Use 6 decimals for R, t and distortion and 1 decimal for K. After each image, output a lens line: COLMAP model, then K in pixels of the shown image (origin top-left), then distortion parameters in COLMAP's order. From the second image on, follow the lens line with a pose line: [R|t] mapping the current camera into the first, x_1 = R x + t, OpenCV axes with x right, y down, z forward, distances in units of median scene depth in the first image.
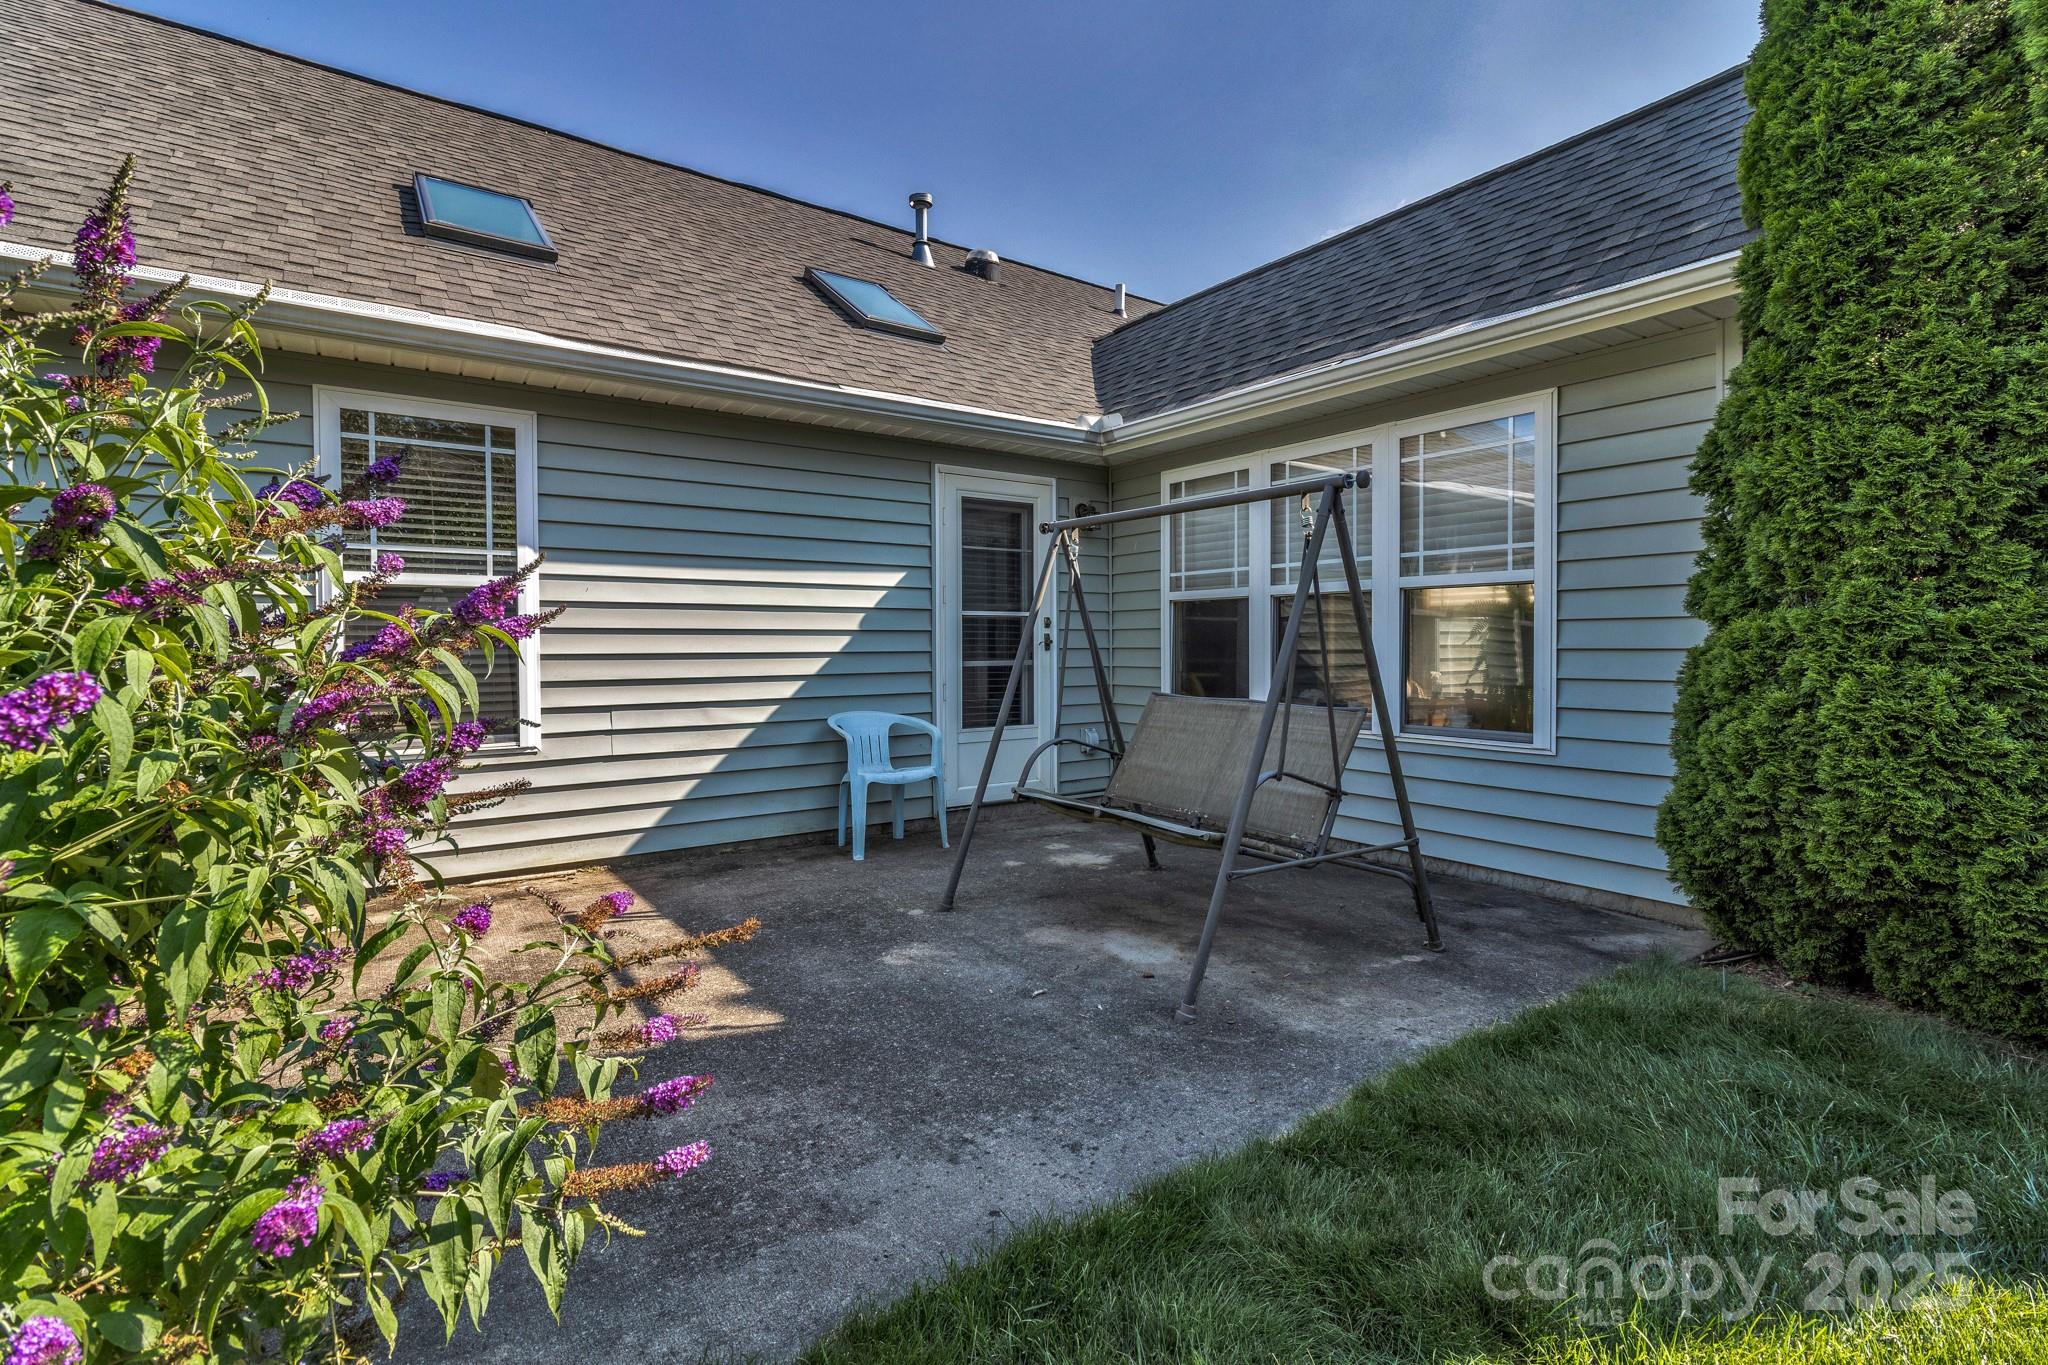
lens RADIAL K [[942.5, 0, 1030.9], [0, 942.5, 656.0], [0, 0, 1]] dist [0.013297, 0.000715]
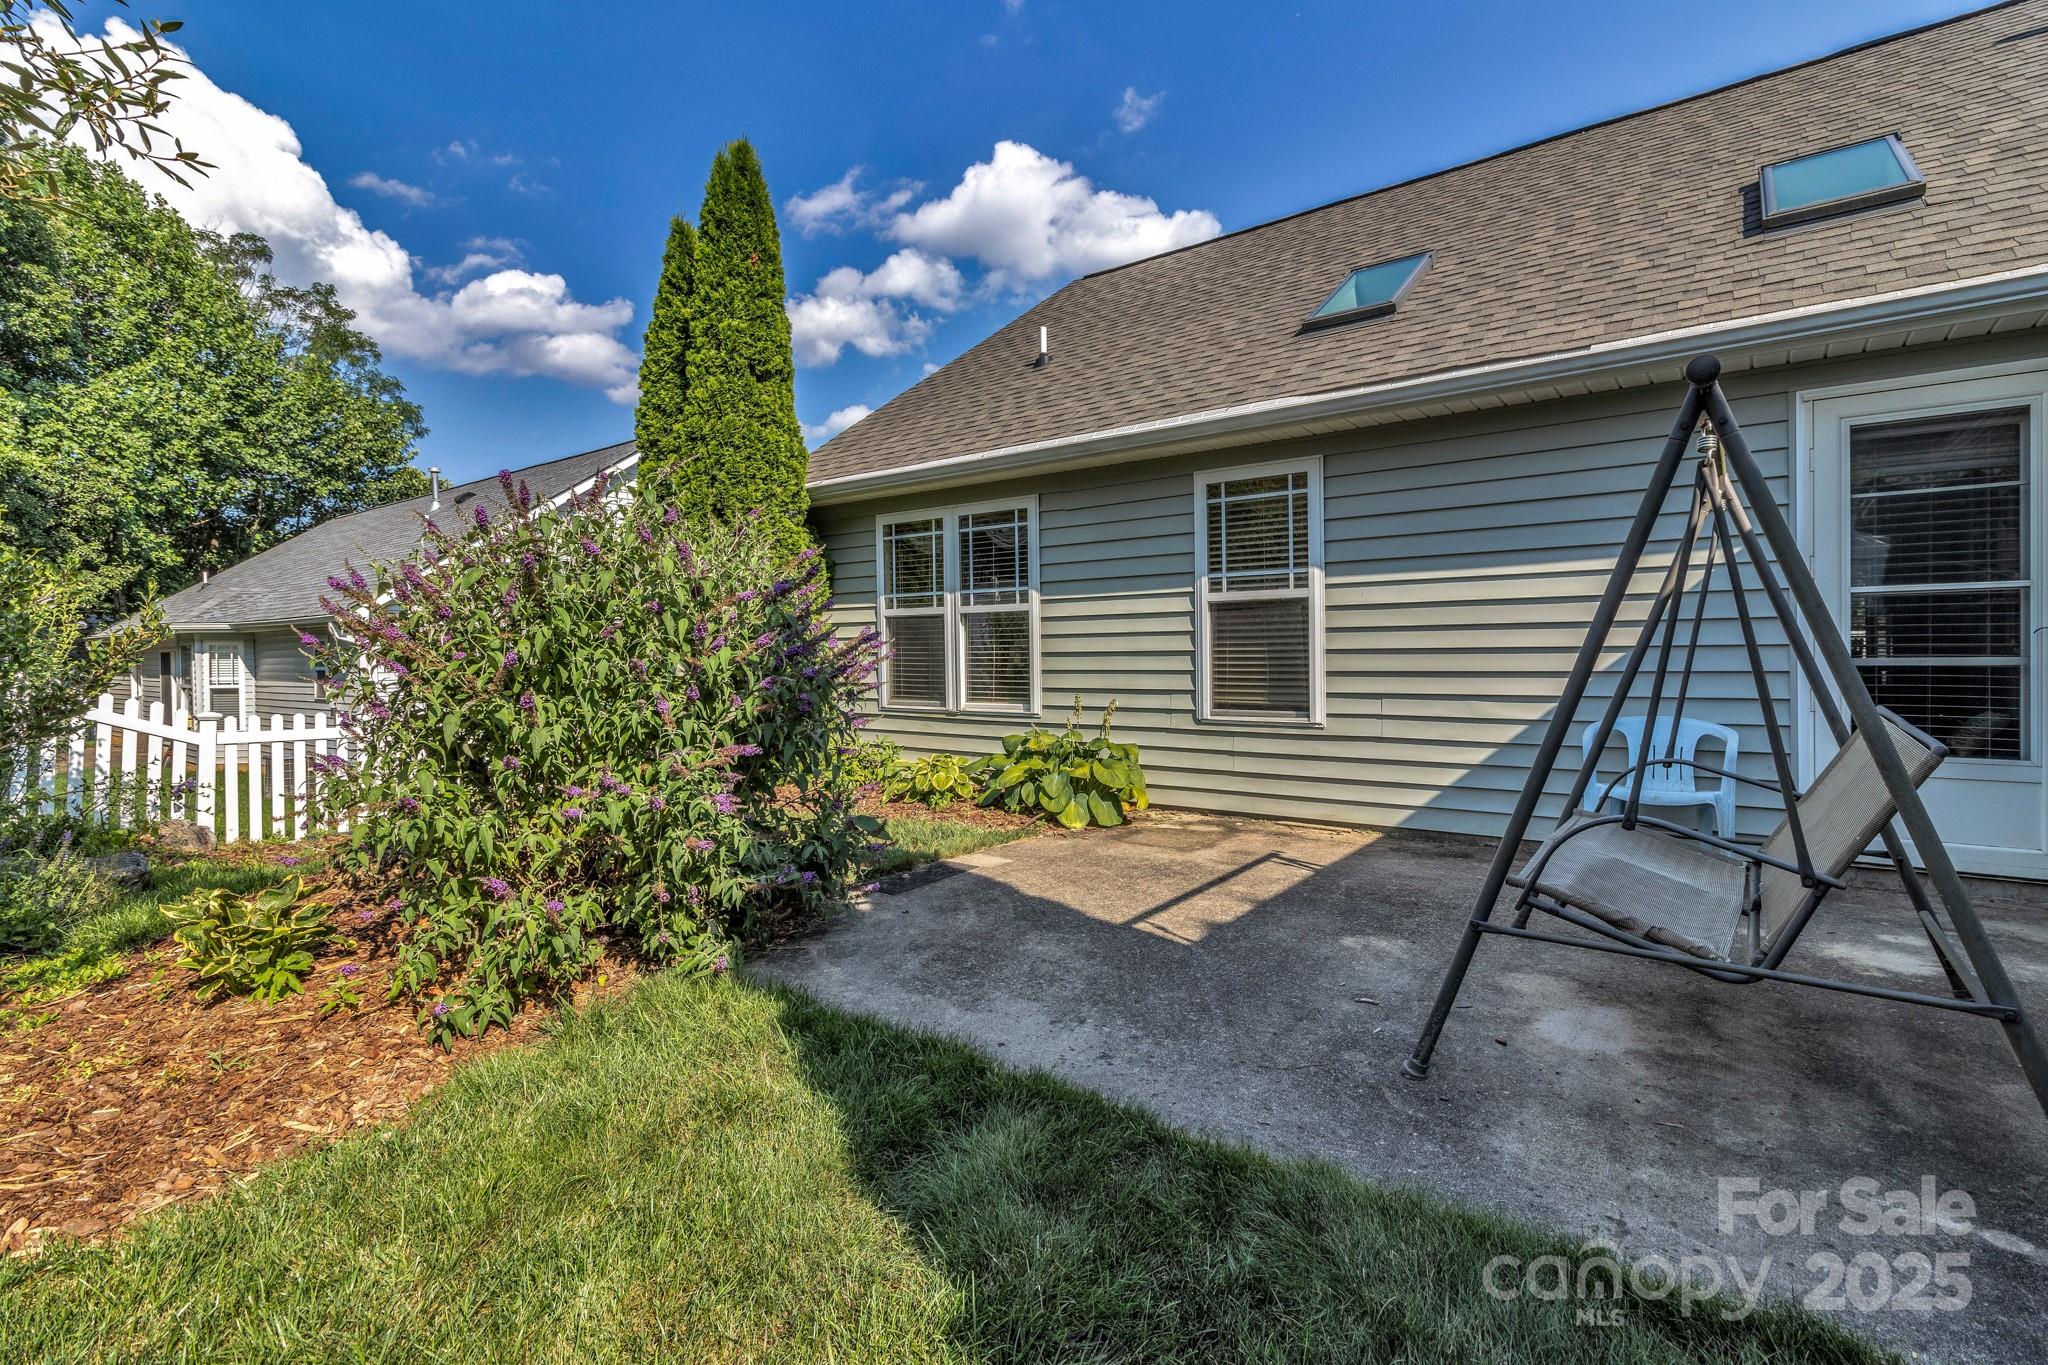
lens RADIAL K [[942.5, 0, 1030.9], [0, 942.5, 656.0], [0, 0, 1]] dist [0.013297, 0.000715]
pose [[0.312331, 0.007738, -0.949942, 0.573963], [0.000567, 0.999965, 0.008332, -0.003249], [0.949973, -0.003141, 0.312316, 0.260836]]
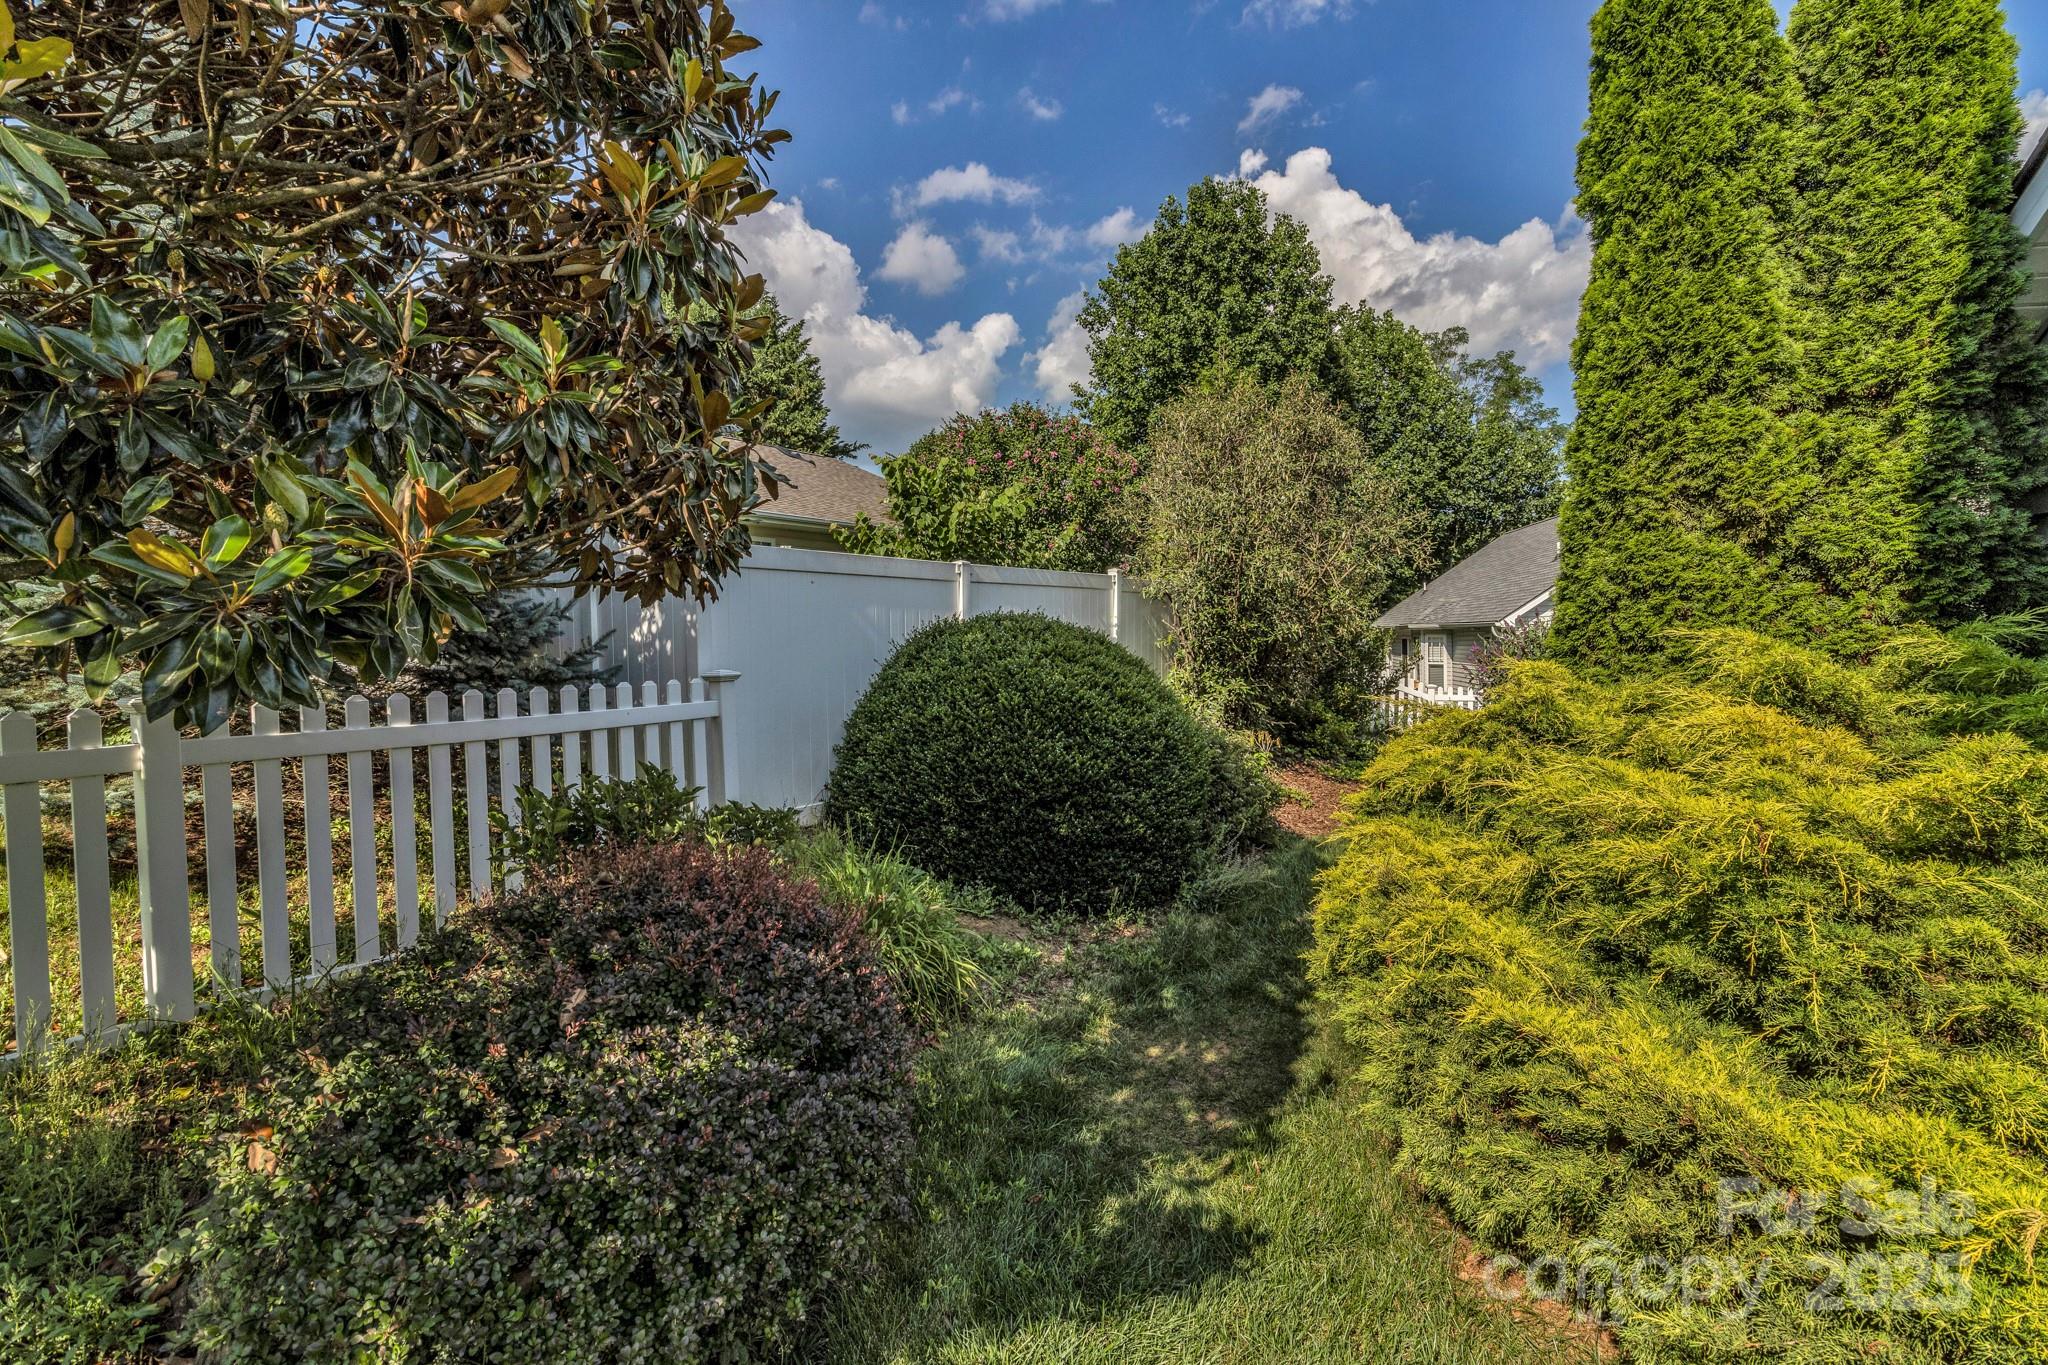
lens RADIAL K [[940.1, 0, 1029.8], [0, 940.1, 662.5], [0, 0, 1]] dist [0.000670, 0.000397]
pose [[-0.712724, 0.039228, -0.700347, 1.280207], [0.017288, 0.999114, 0.038369, -0.065441], [0.701232, 0.015240, -0.712770, 0.549918]]
